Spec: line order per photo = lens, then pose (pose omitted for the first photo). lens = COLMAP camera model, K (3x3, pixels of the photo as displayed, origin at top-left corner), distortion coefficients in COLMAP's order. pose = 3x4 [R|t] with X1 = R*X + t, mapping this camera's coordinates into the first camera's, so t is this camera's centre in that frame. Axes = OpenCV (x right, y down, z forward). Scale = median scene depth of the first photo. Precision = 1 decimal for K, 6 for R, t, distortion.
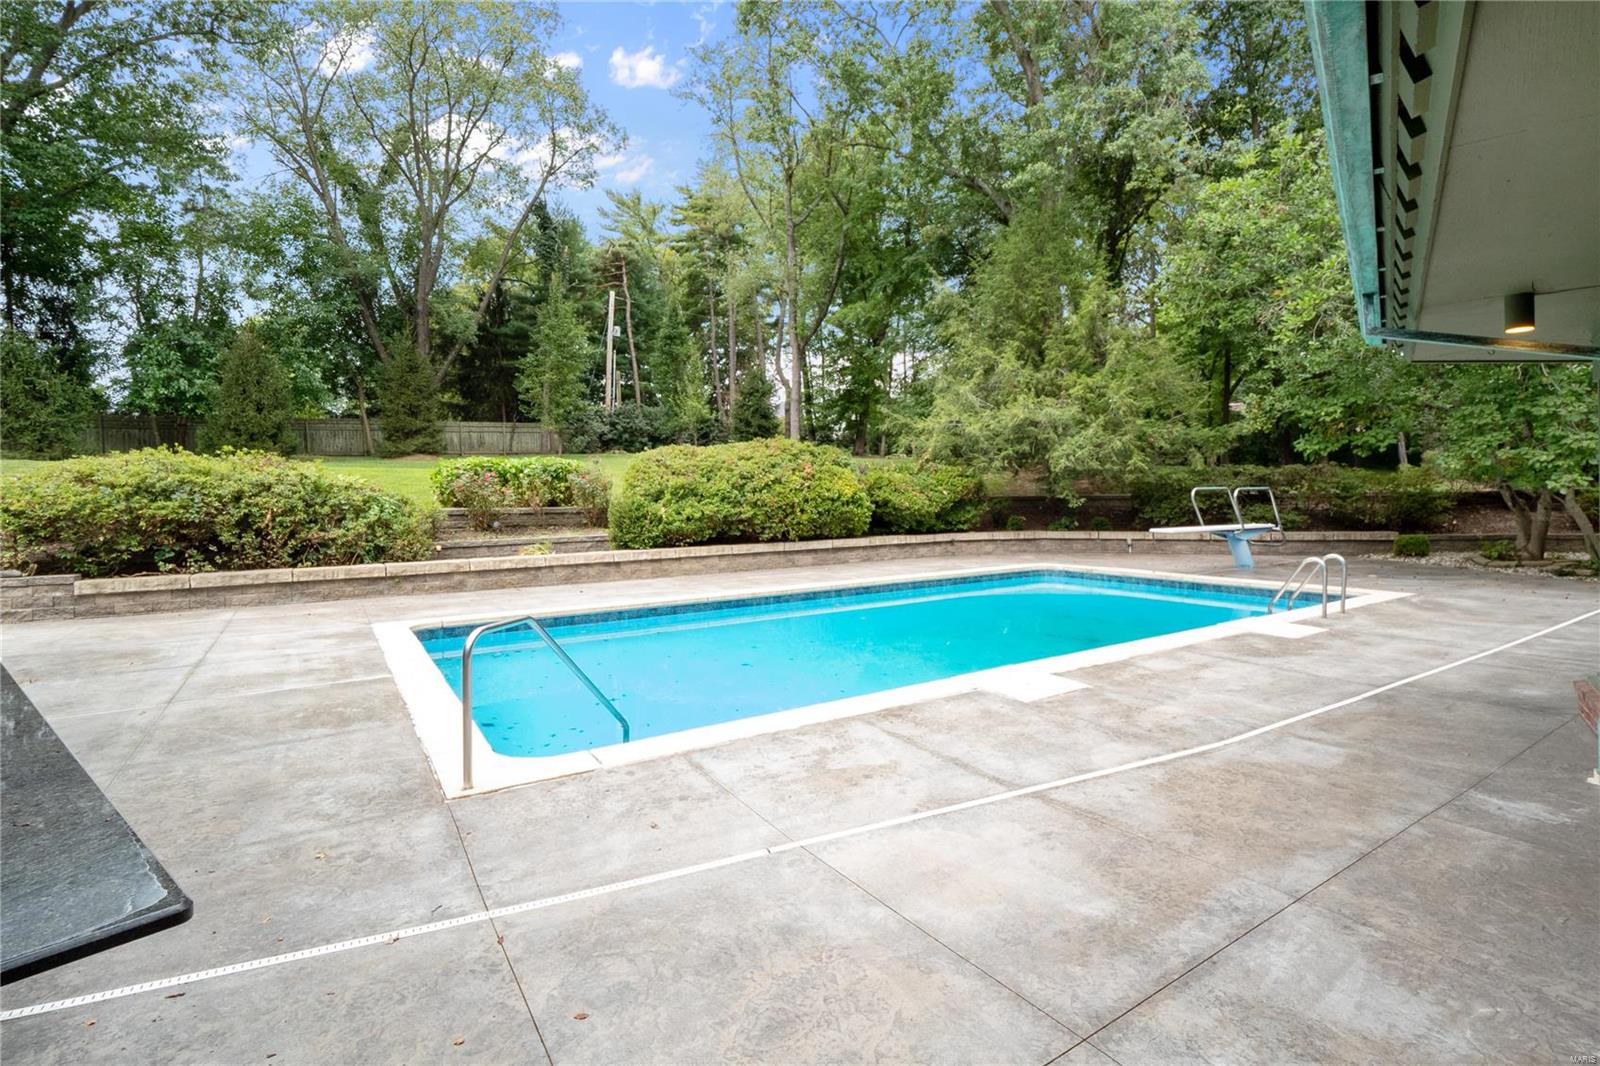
lens RADIAL K [[737.9, 0, 800.7], [0, 737.9, 536.3], [0, 0, 1]] dist [-0.012286, -0.001551]
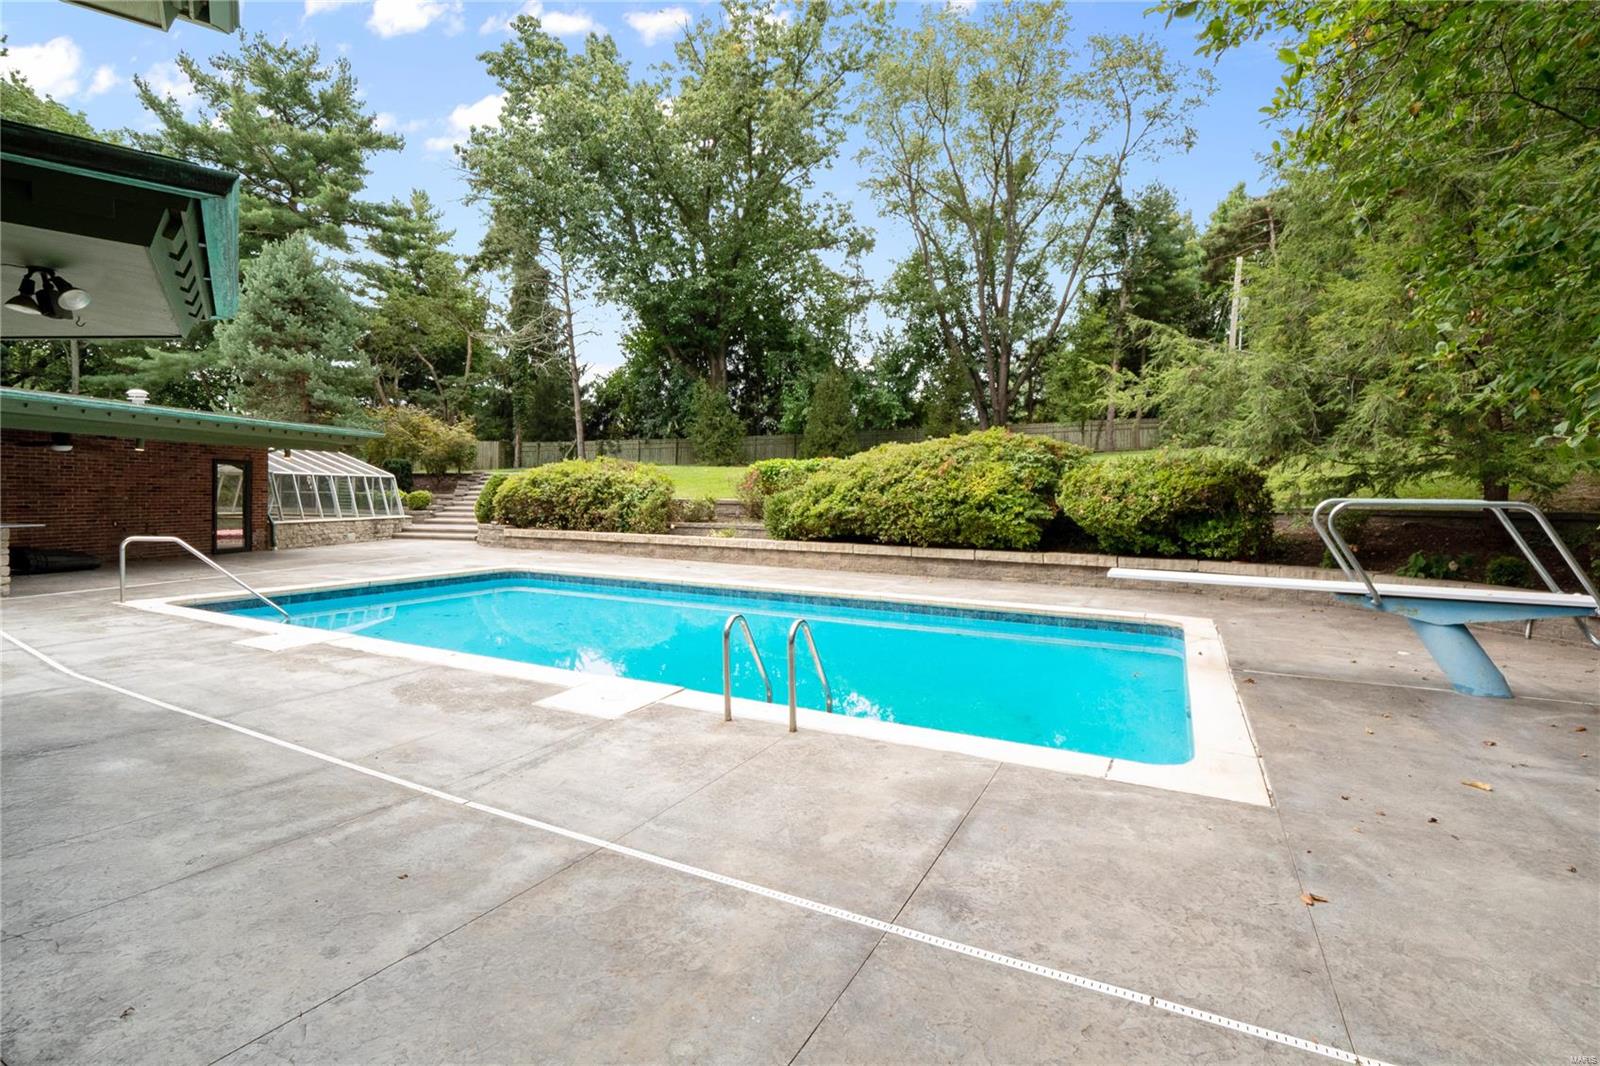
lens RADIAL K [[737.9, 0, 802.9], [0, 737.9, 524.2], [0, 0, 1]] dist [-0.012286, -0.001551]
pose [[0.500863, 0.055715, -0.863731, 0.722280], [-0.067813, 0.997384, 0.025012, -0.034909], [0.862866, 0.046045, 0.503331, 0.440192]]
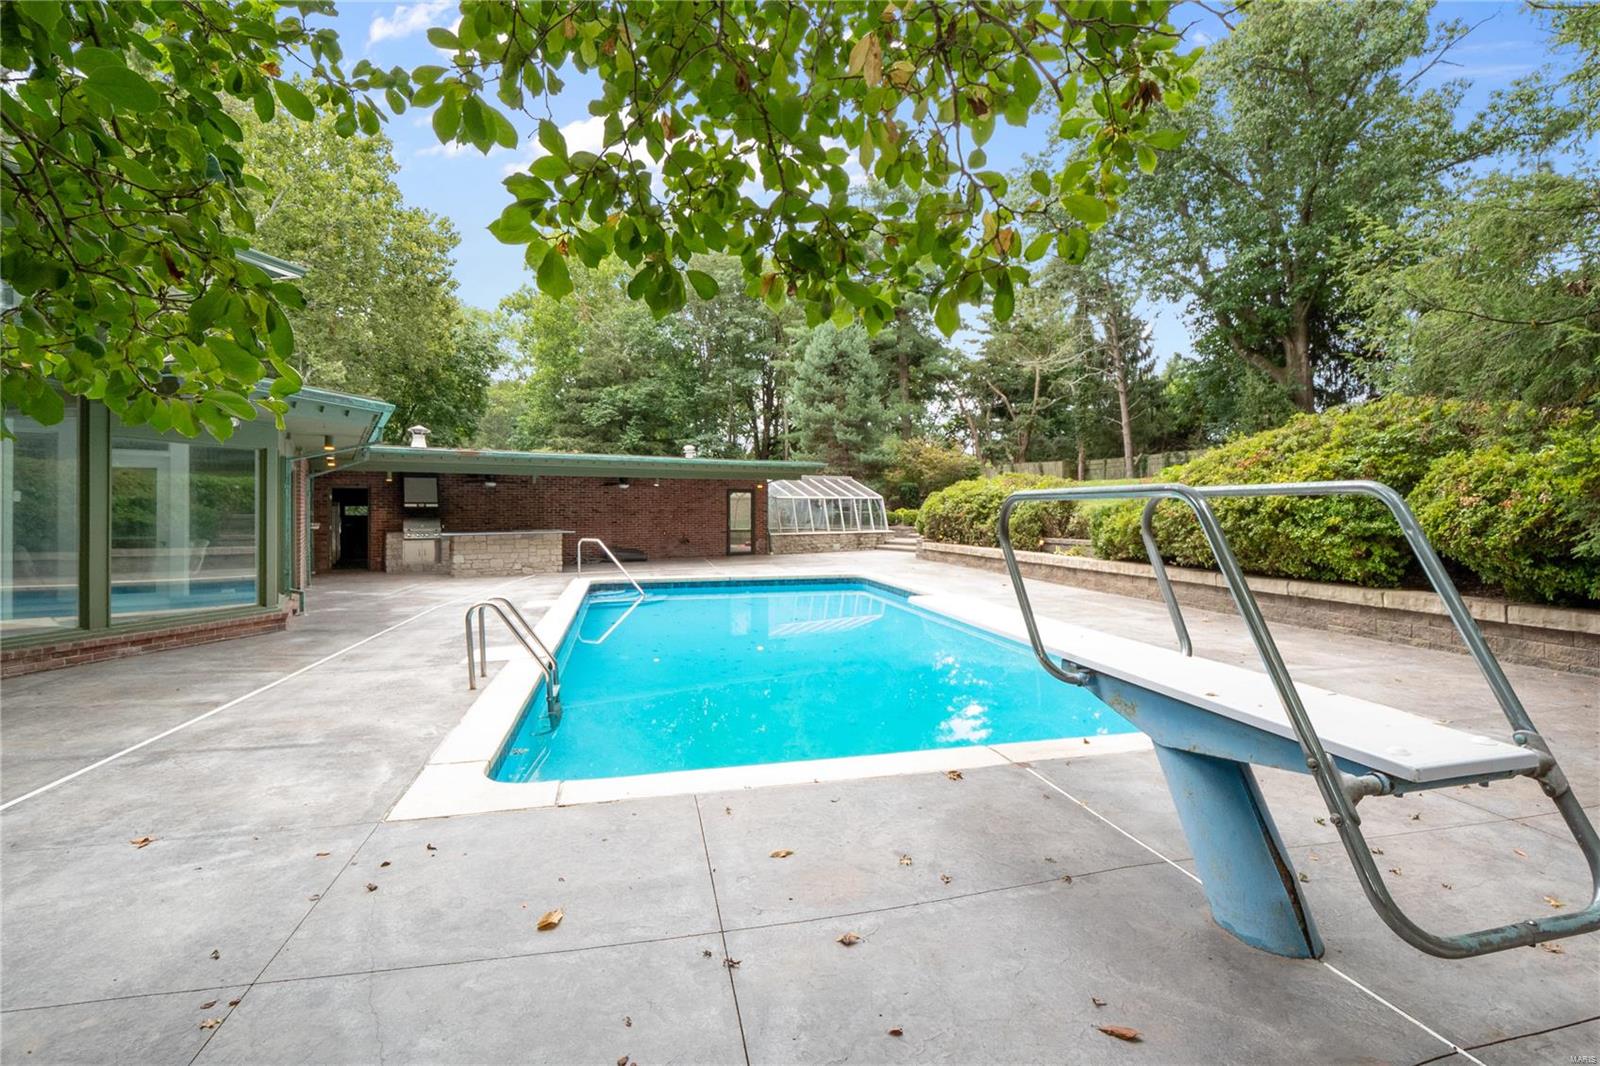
lens RADIAL K [[737.9, 0, 803.2], [0, 737.9, 529.5], [0, 0, 1]] dist [-0.012286, -0.001551]
pose [[-0.348647, 0.038969, -0.936444, 0.761660], [-0.042595, 0.997444, 0.057366, -0.055906], [0.936286, 0.059888, -0.346096, 0.910562]]
